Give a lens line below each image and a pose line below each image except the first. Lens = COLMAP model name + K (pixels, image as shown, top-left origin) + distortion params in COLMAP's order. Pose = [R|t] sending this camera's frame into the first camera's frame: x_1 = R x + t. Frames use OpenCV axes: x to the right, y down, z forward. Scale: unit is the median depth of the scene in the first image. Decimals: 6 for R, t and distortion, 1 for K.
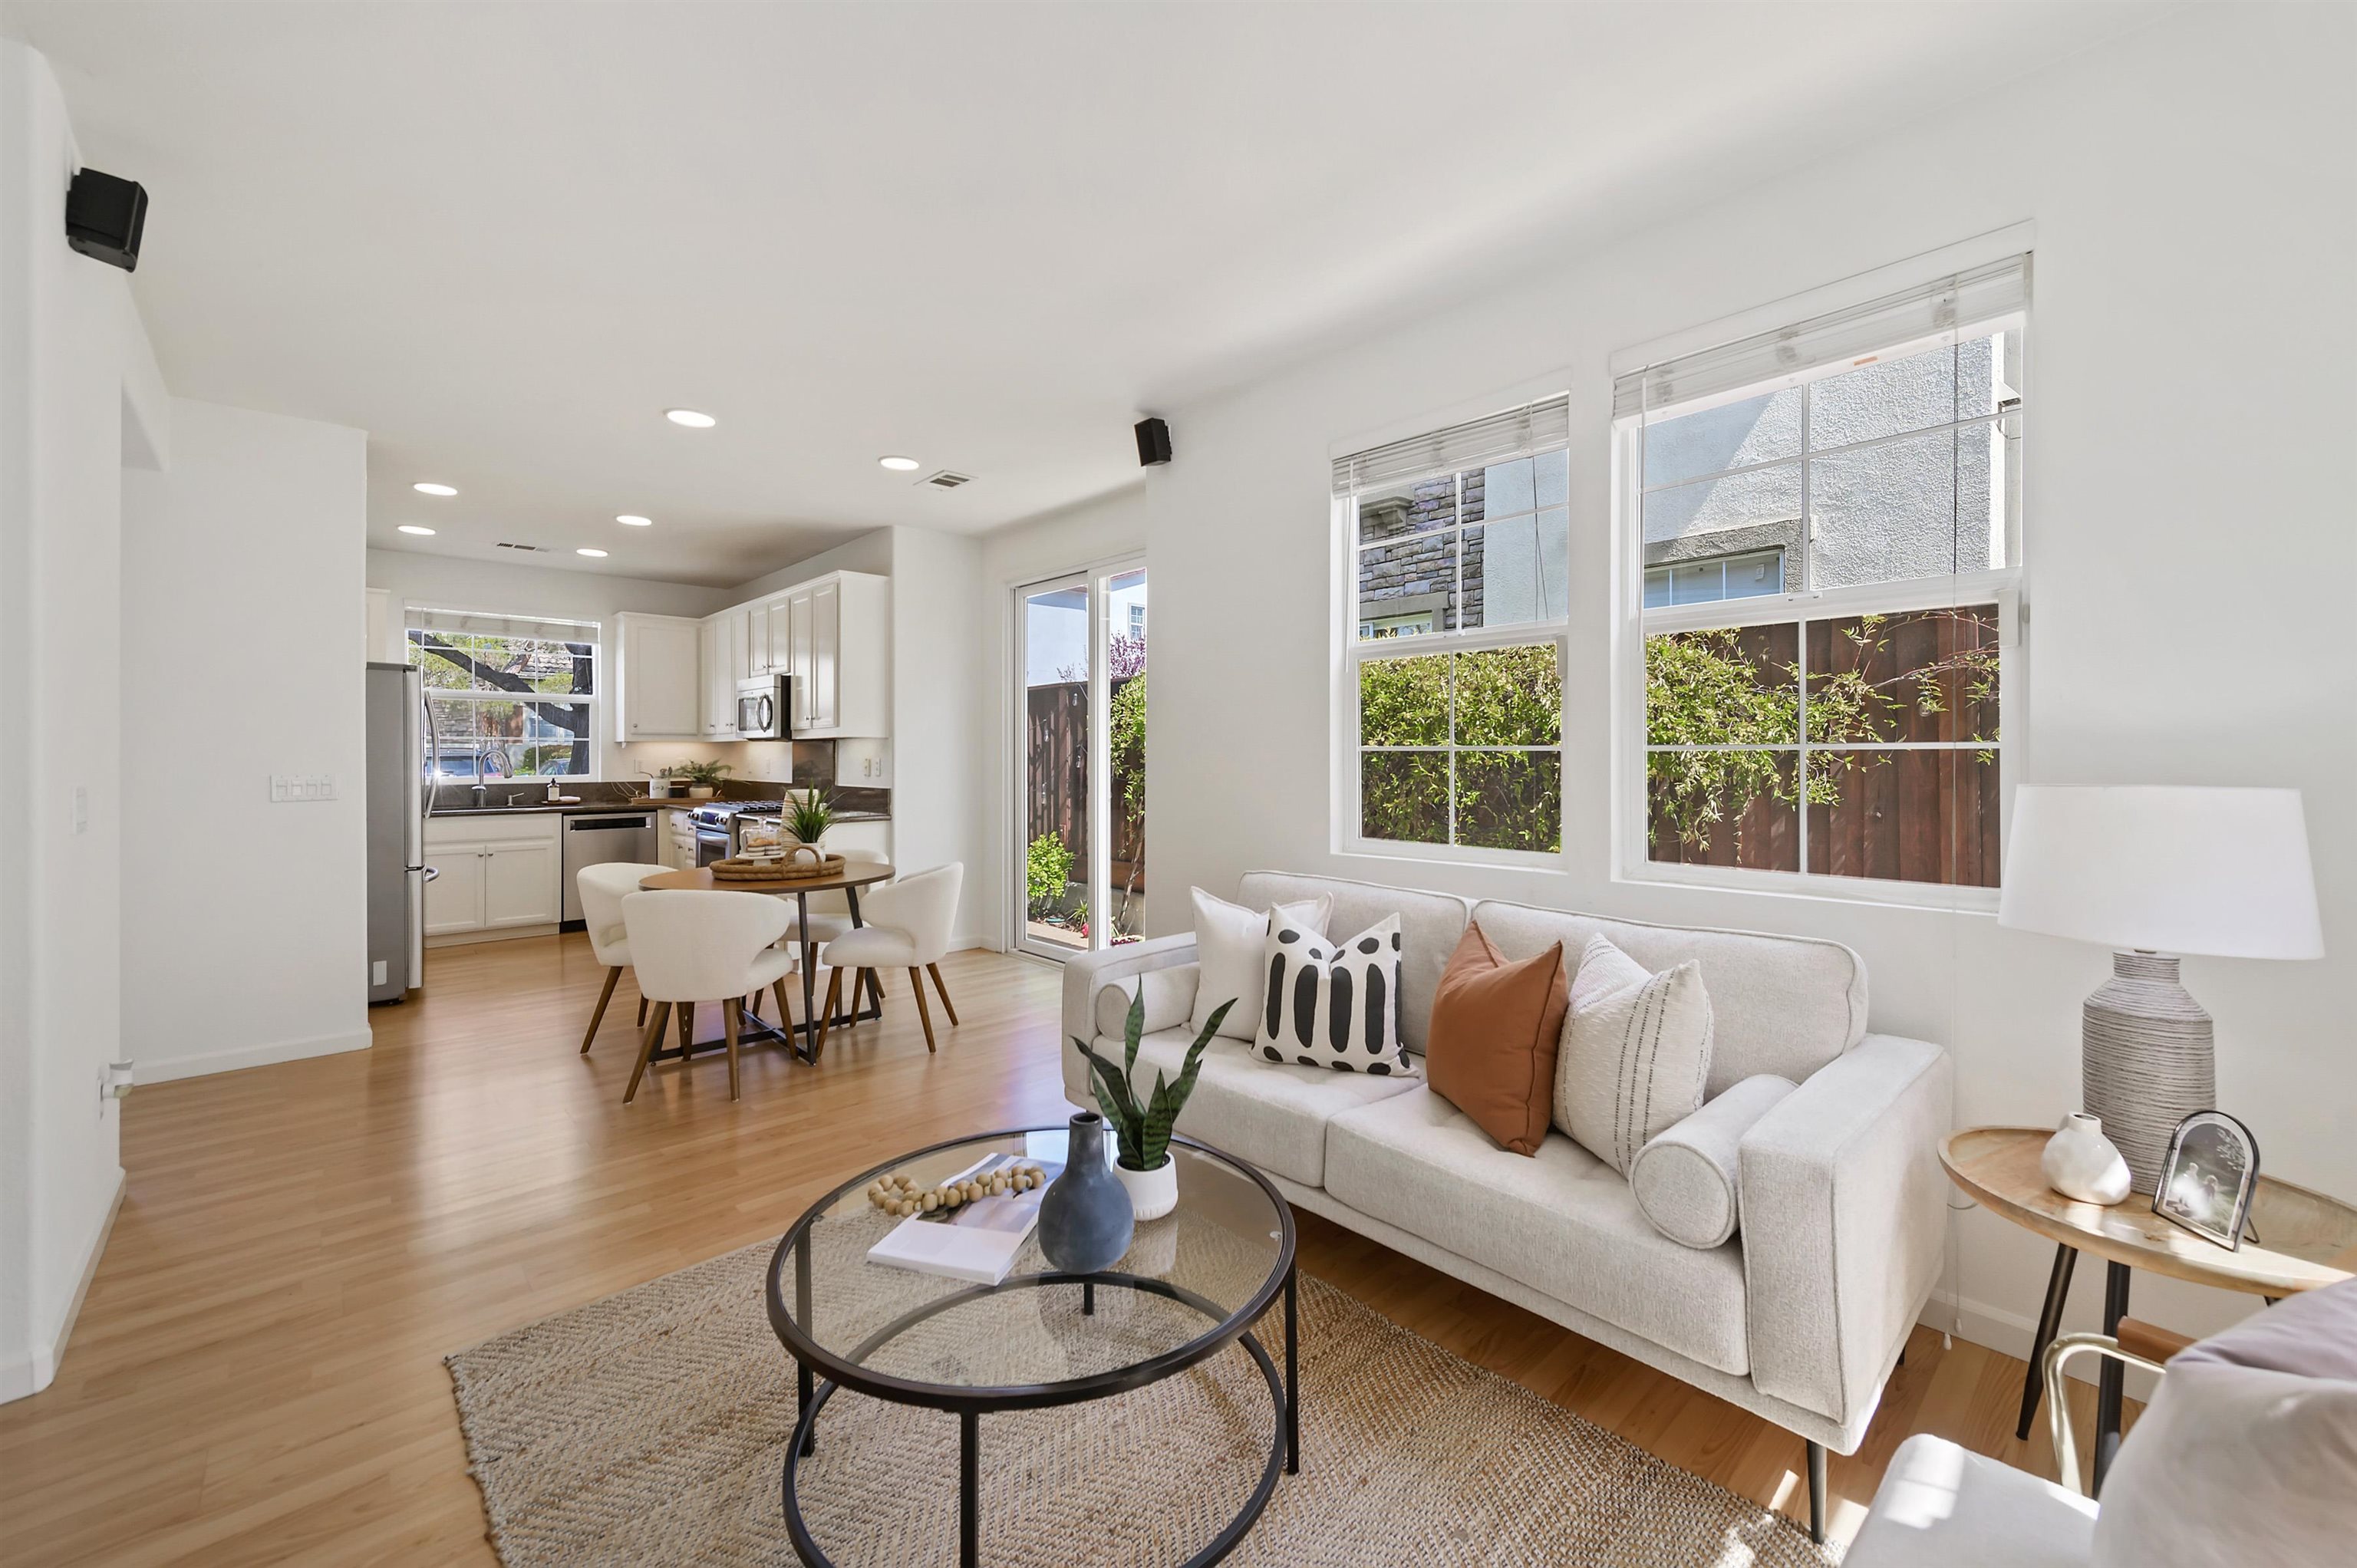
lens RADIAL K [[954.5, 0, 1187.9], [0, 954.5, 757.6], [0, 0, 1]] dist [0.021392, -0.006940]
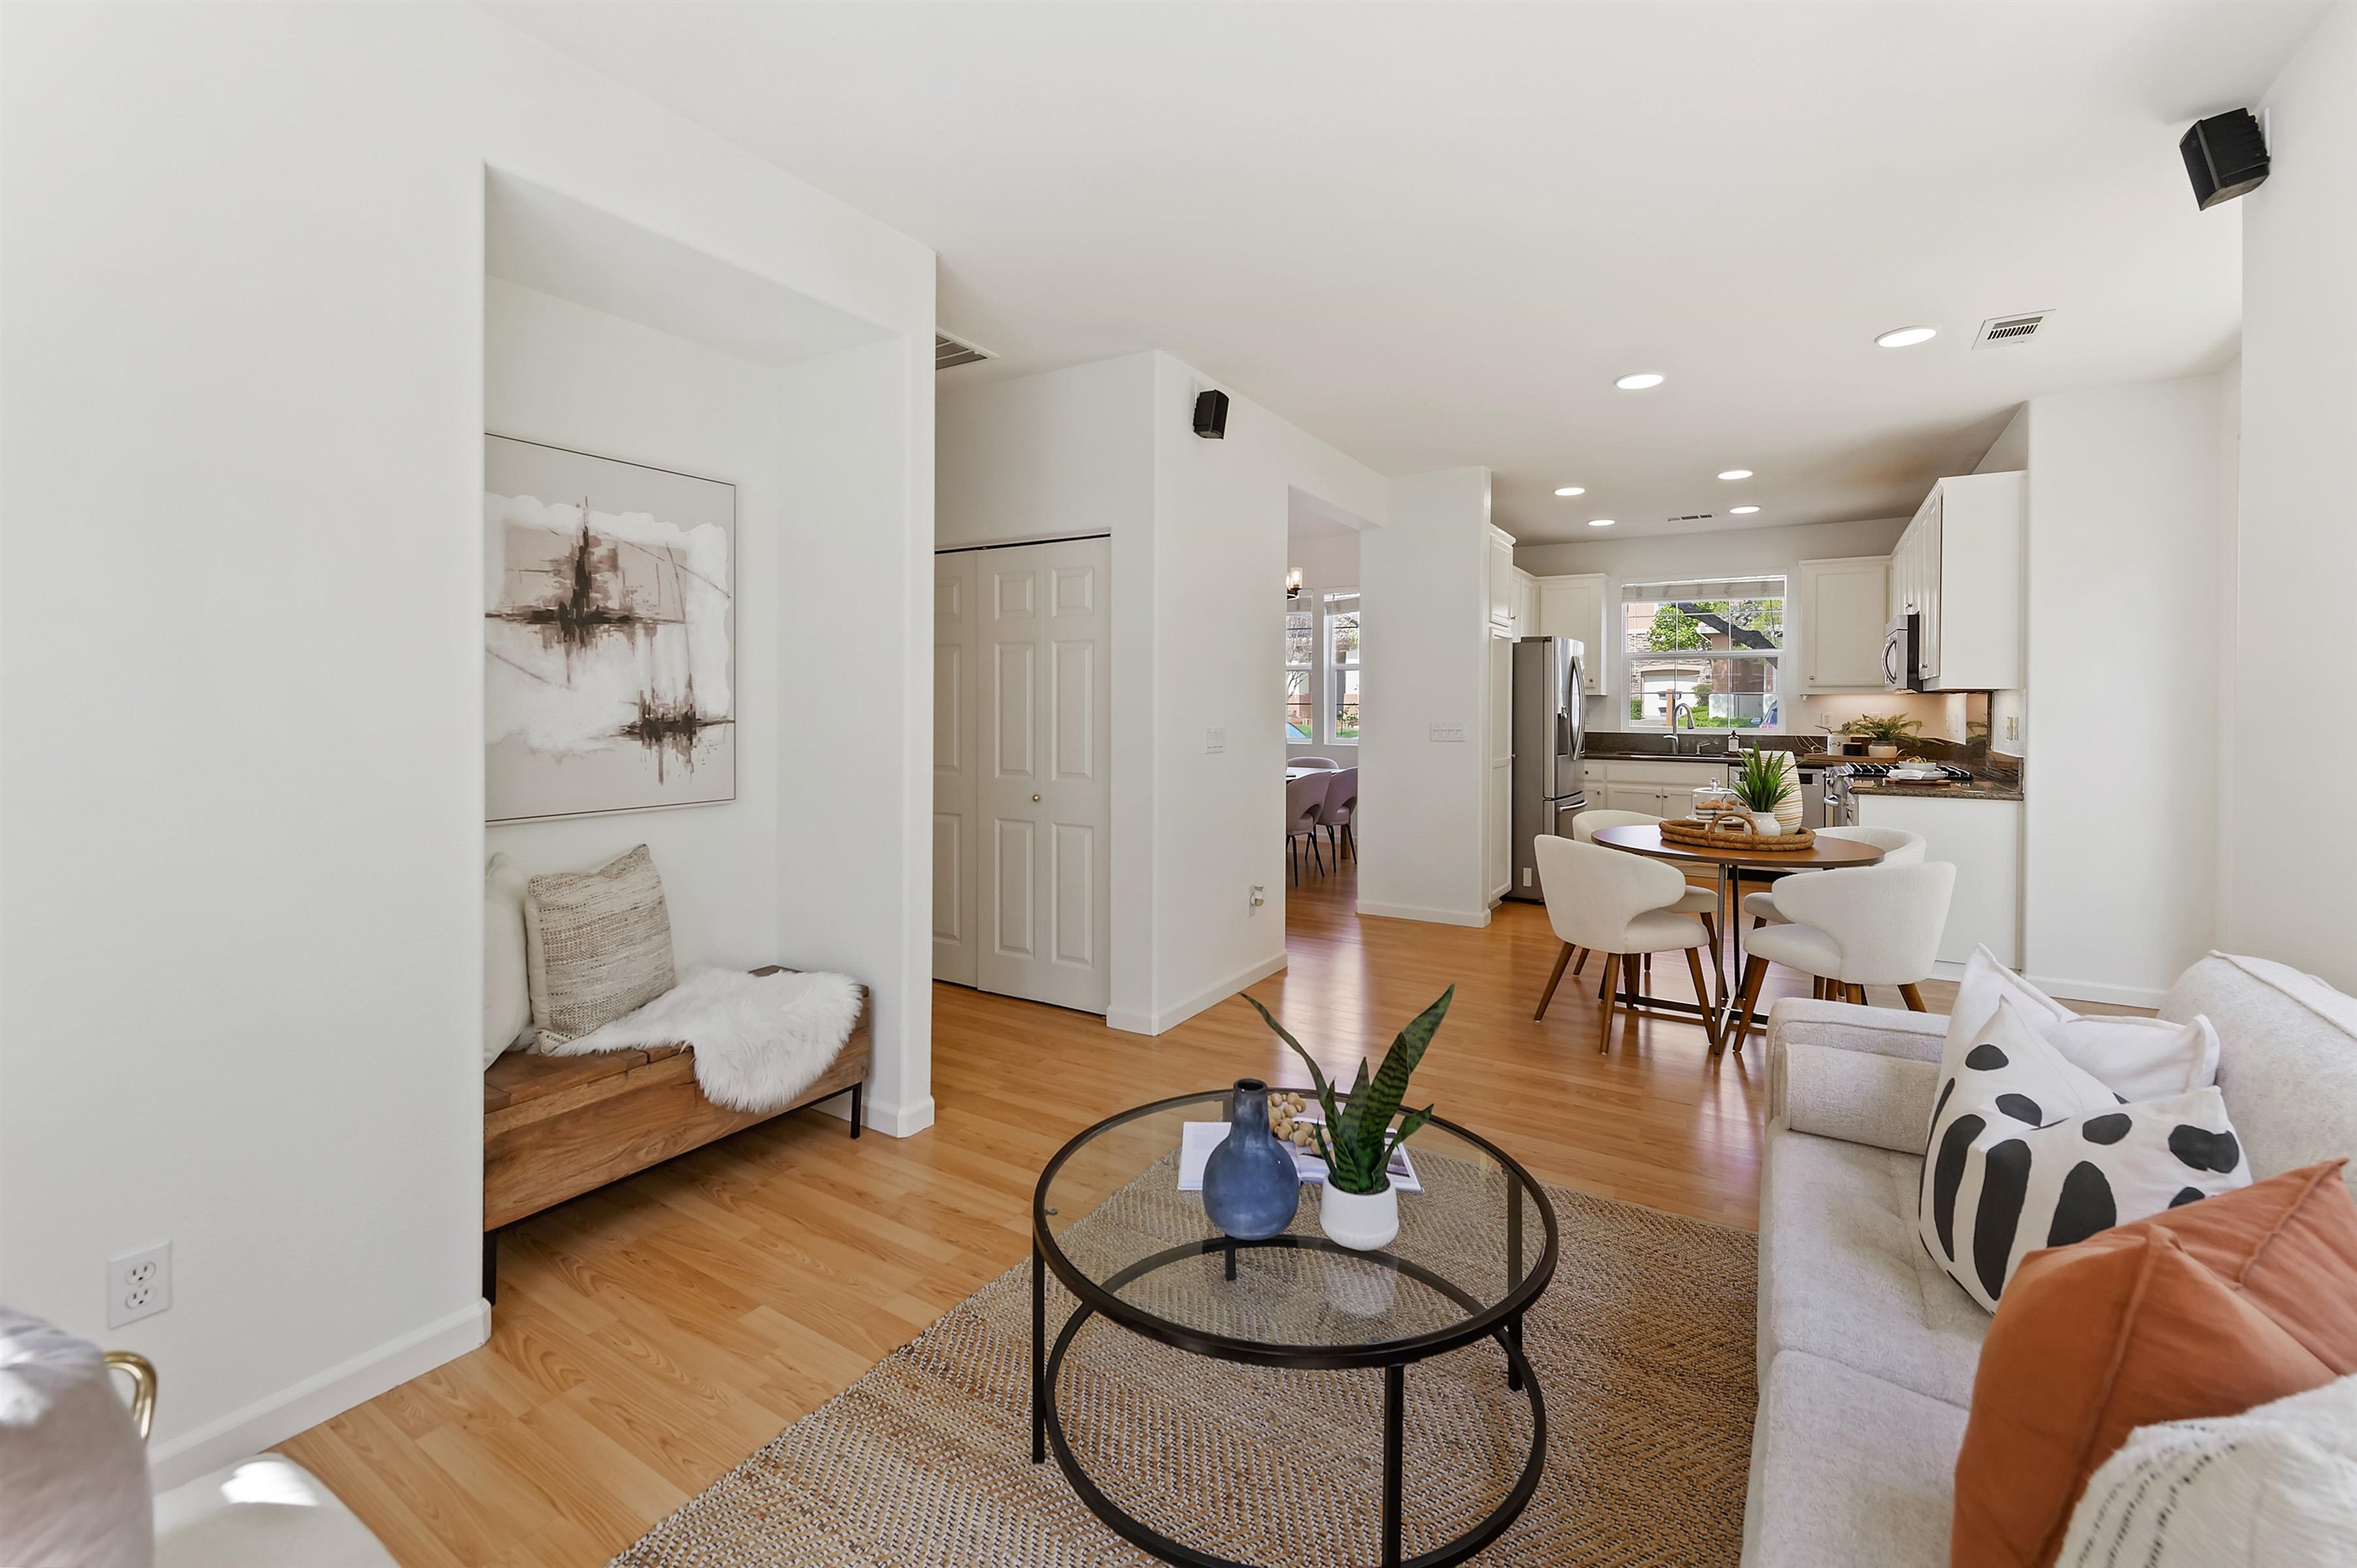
lens RADIAL K [[962.3, 0, 1196.8], [0, 962.3, 706.9], [0, 0, 1]] dist [0.025846, -0.006704]
pose [[0.276406, 0.004409, -0.961031, 0.201087], [-0.004864, 0.999983, 0.003189, -0.004990], [0.961029, 0.003793, 0.276422, 0.153961]]
